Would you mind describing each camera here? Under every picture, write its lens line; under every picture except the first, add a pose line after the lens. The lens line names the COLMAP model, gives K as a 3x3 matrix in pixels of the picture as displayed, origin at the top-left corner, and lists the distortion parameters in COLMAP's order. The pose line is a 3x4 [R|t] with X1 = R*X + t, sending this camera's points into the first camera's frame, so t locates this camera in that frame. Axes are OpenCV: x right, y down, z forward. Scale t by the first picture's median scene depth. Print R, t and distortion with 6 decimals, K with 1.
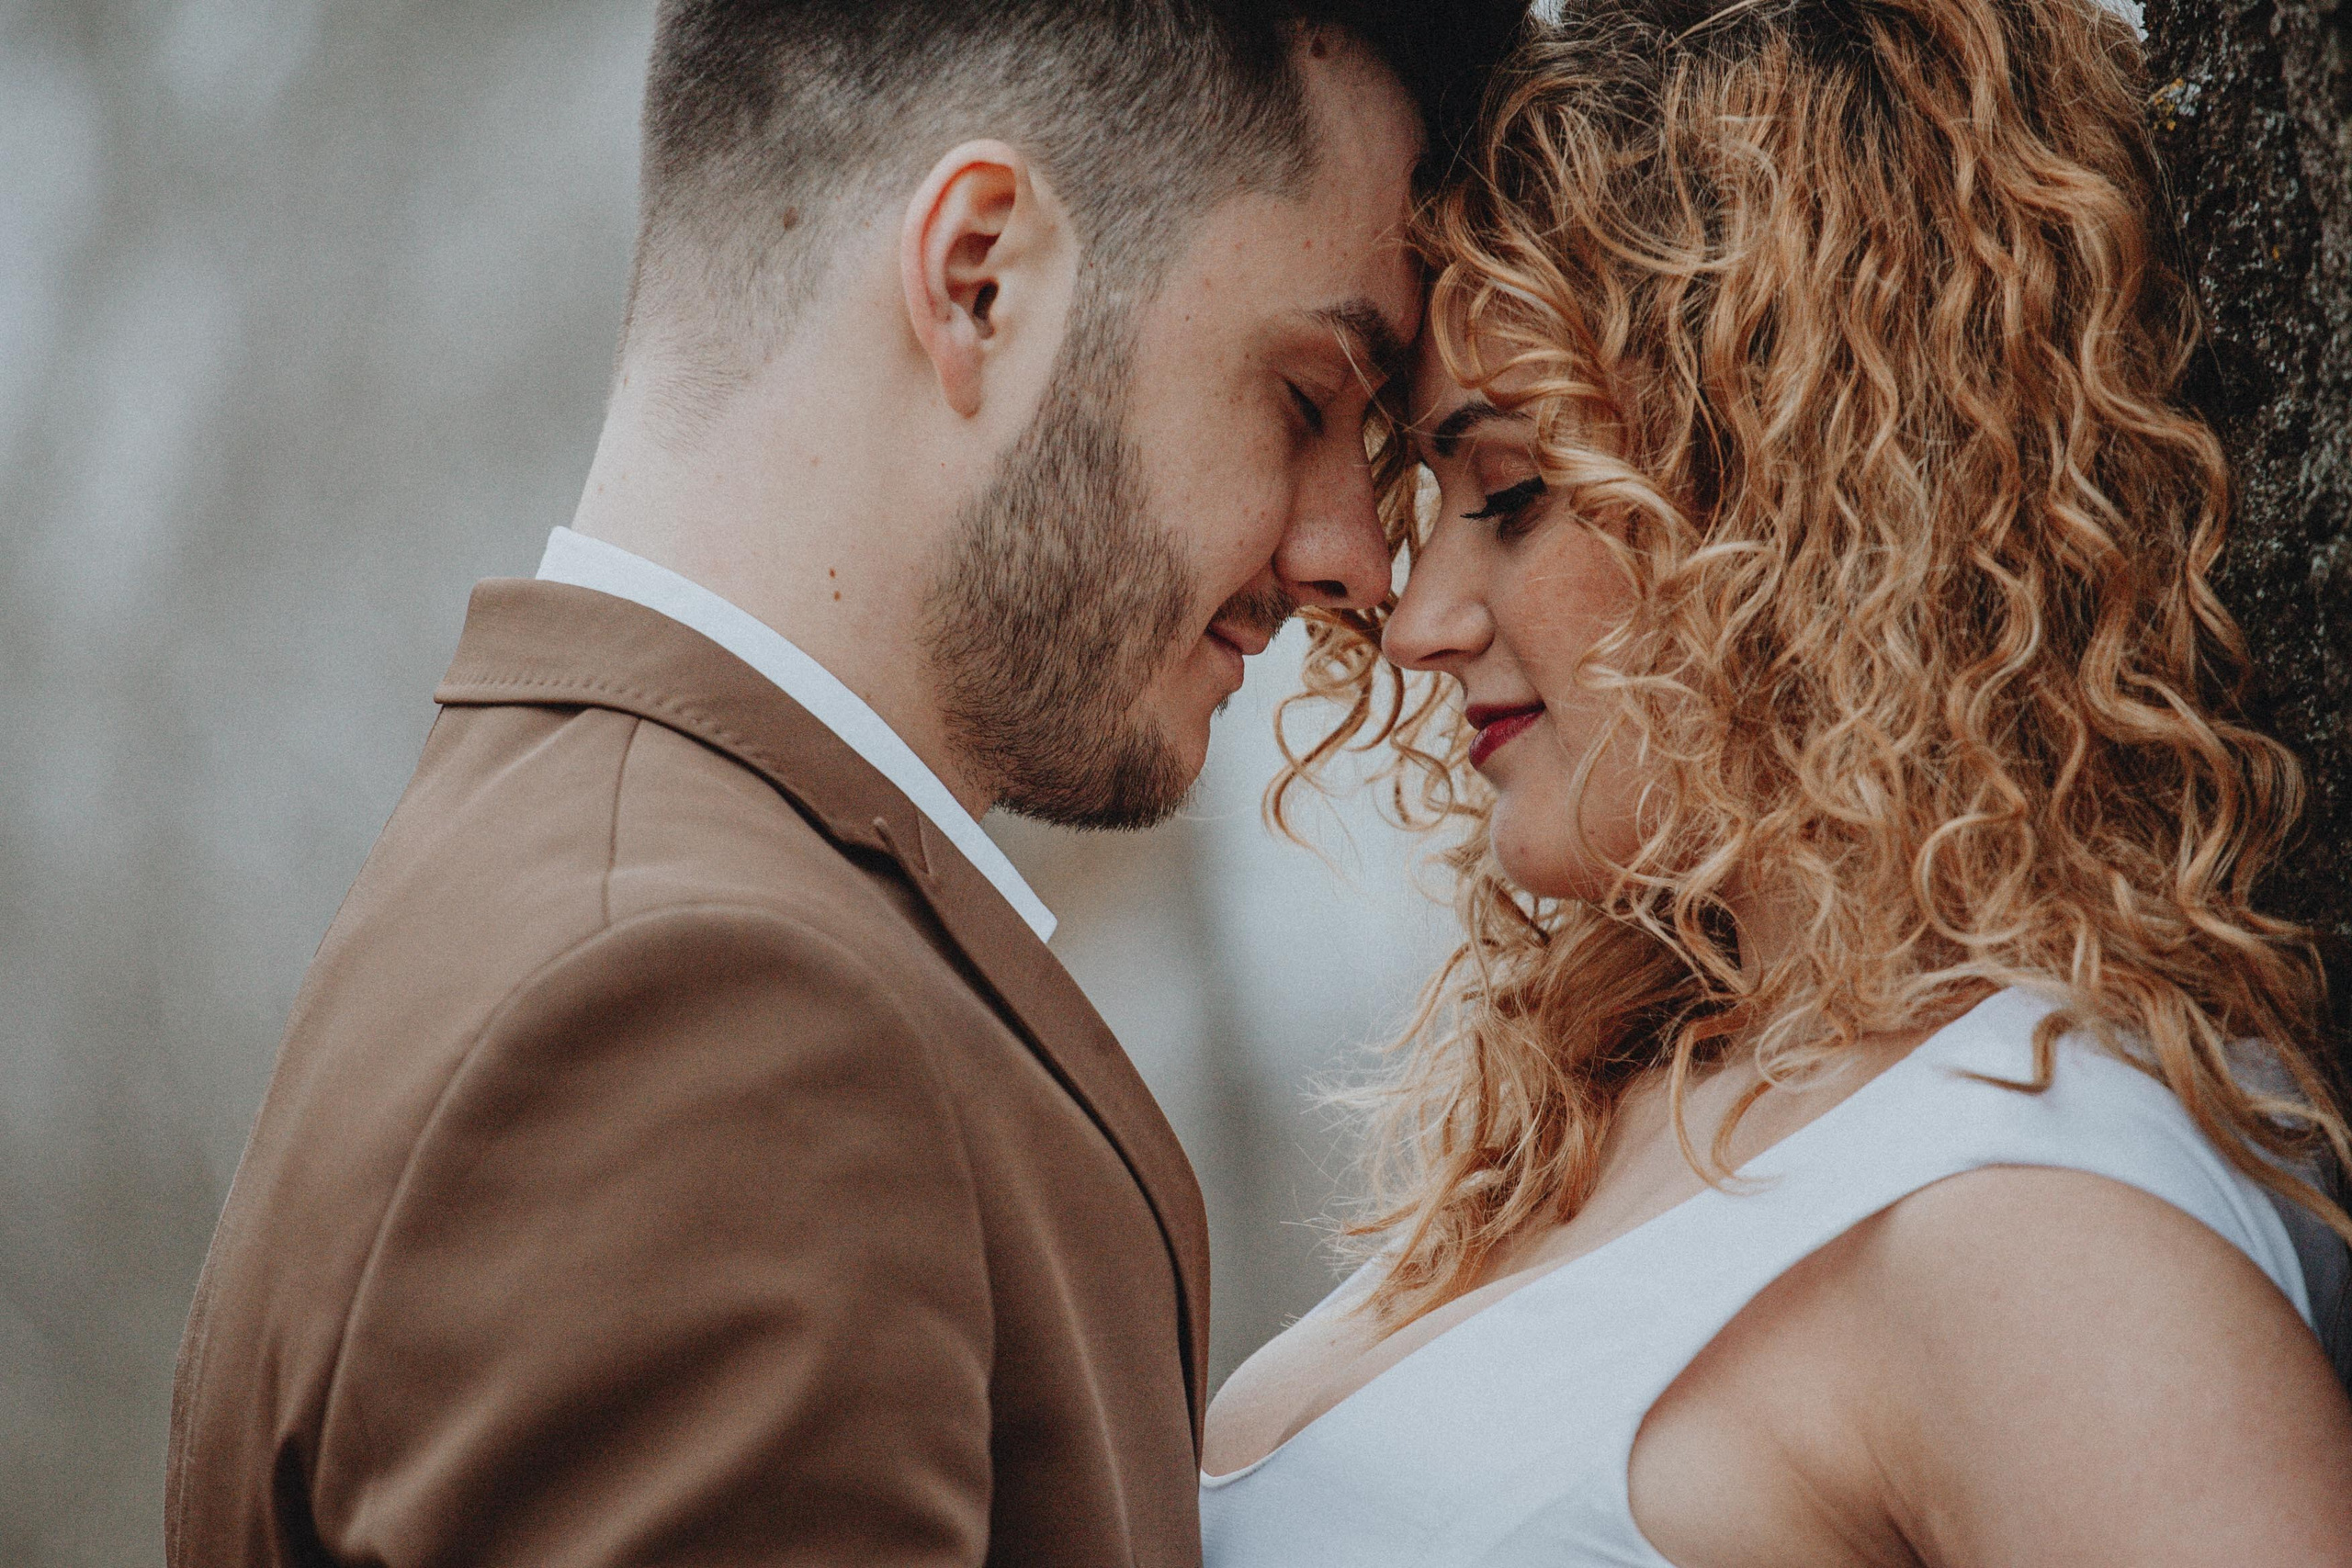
lens RADIAL K [[16390.6, 0, 1176.0], [0, 16390.6, 784.0], [0, 0, 1]] dist [2.013534, 27.754069]
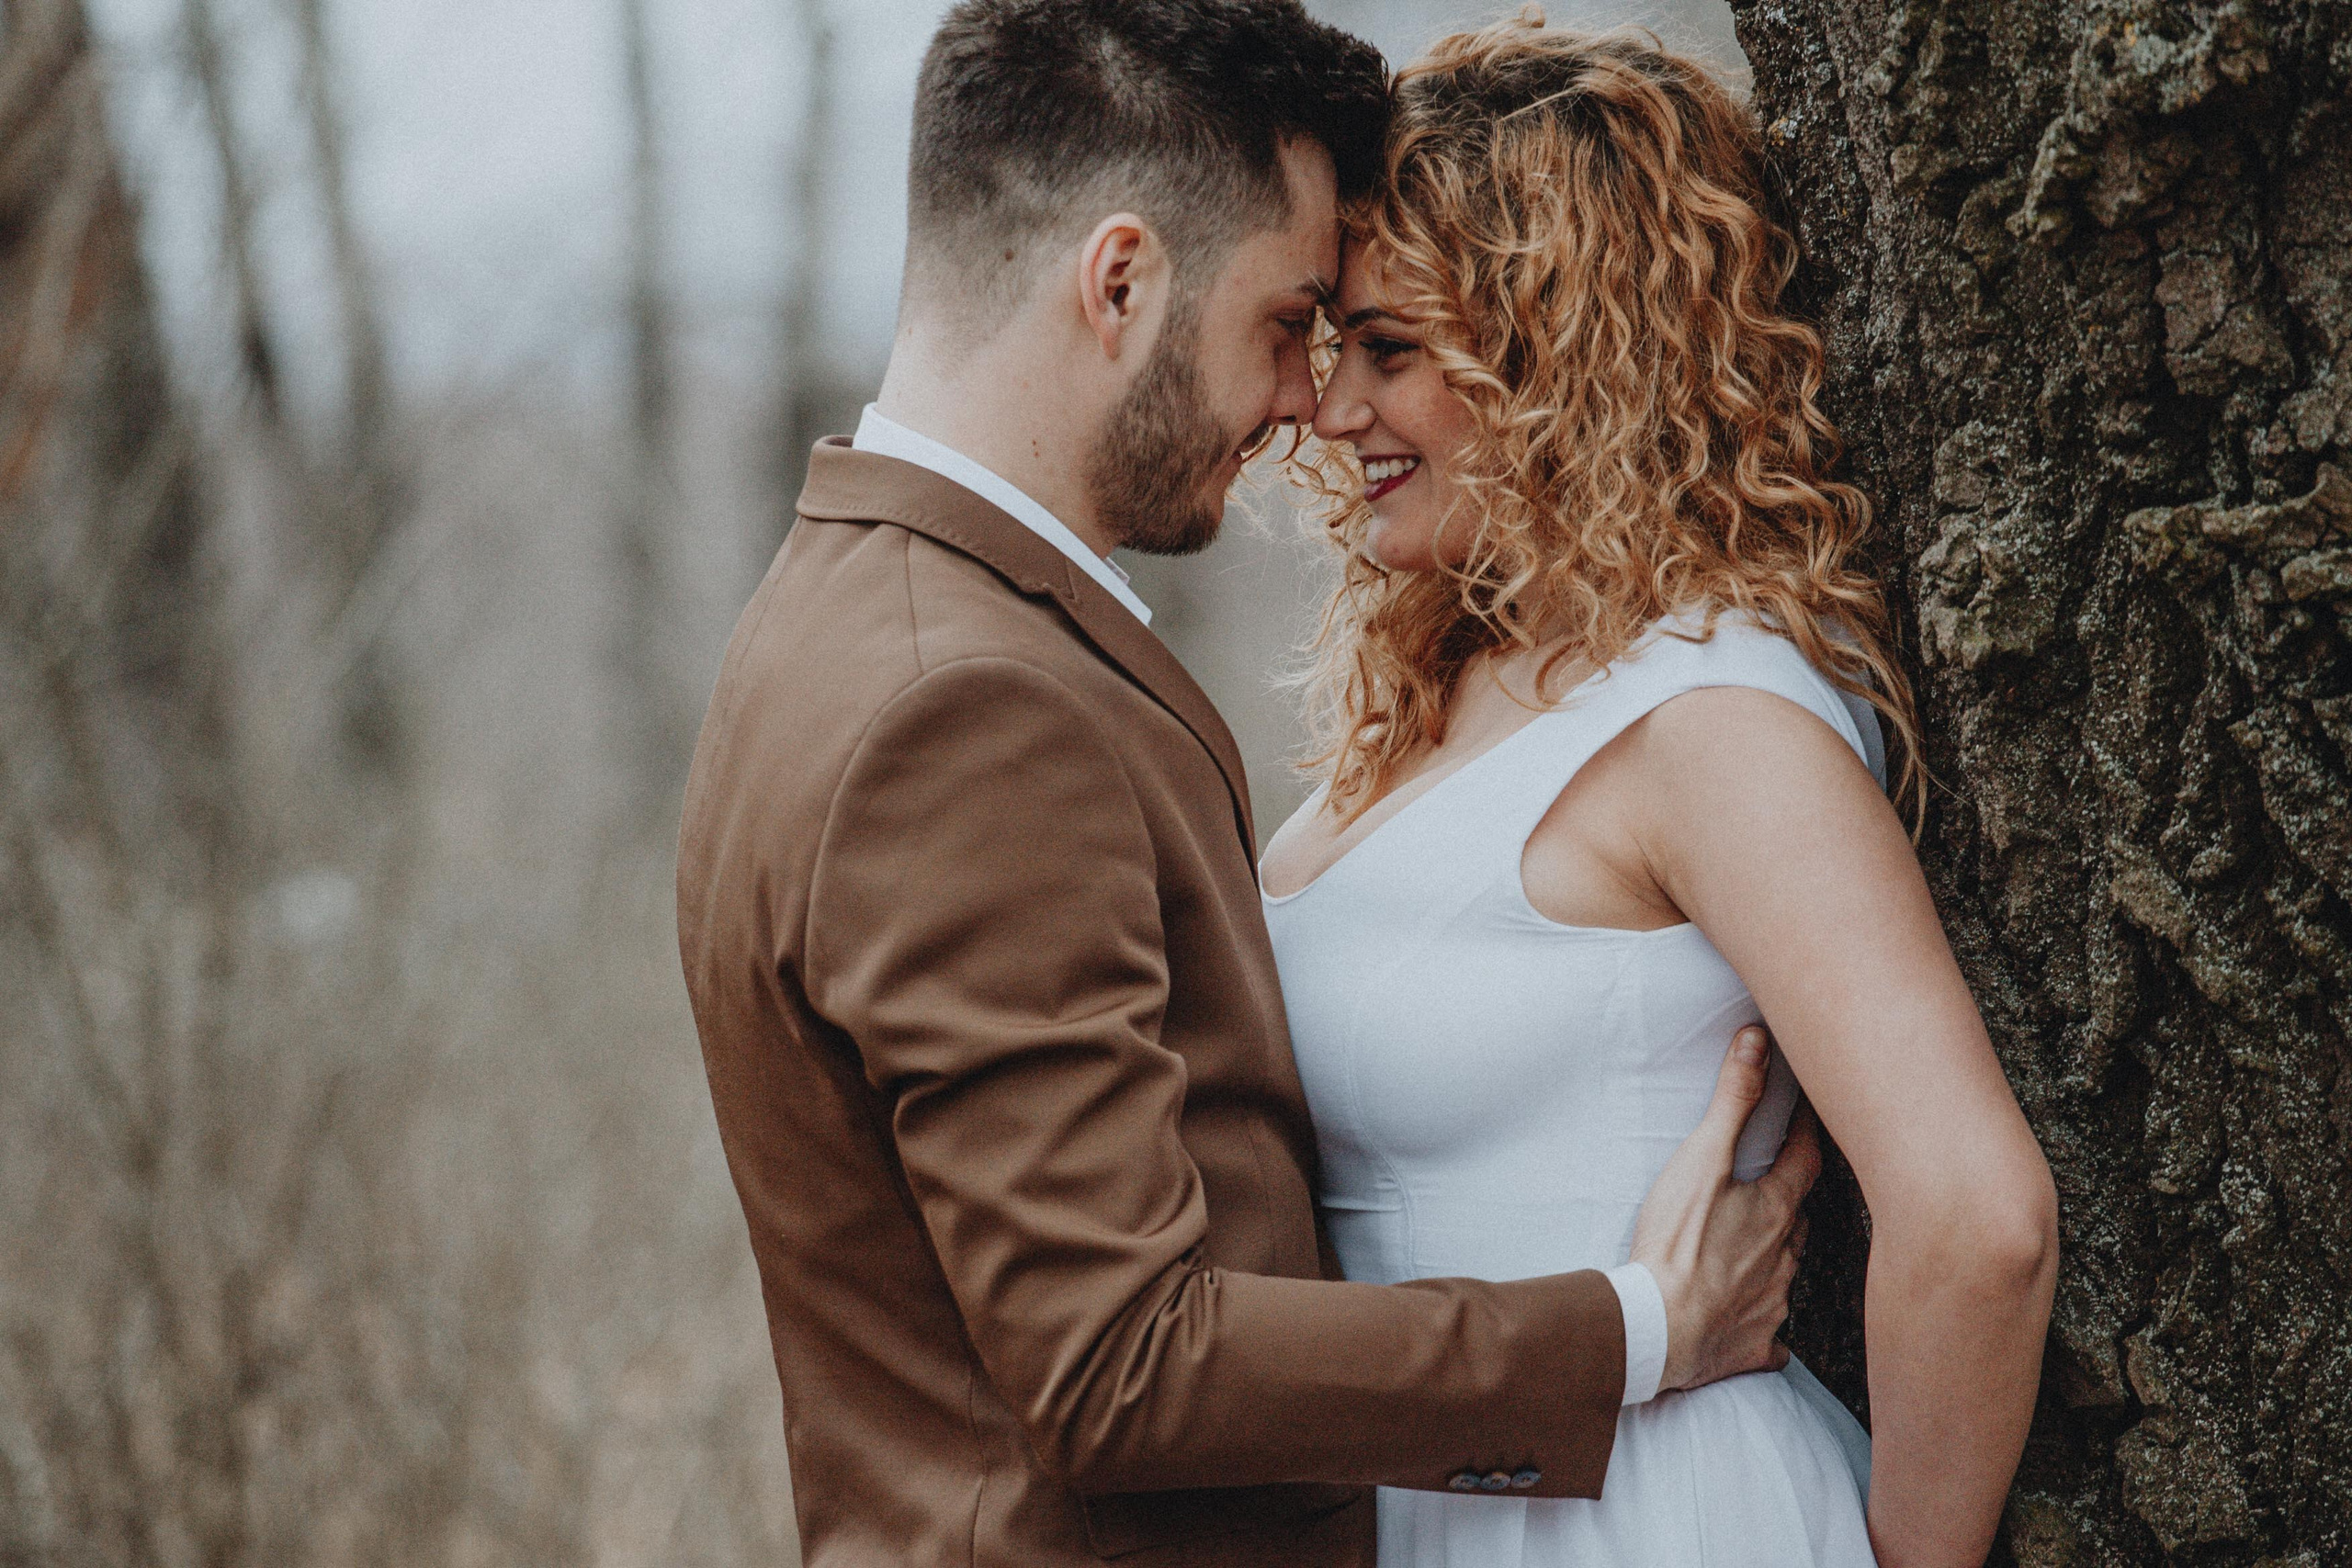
lens RADIAL K [[14259.0, 0, 1176.0], [0, 14259.0, 784.0], [0, 0, 1]] dist [1.589096, -3.707170]
pose [[0.999681, -0.024926, 0.004008, -0.012371], [0.024687, 0.998370, 0.051466, -0.054674], [-0.005285, -0.051350, 0.998667, -0.547990]]
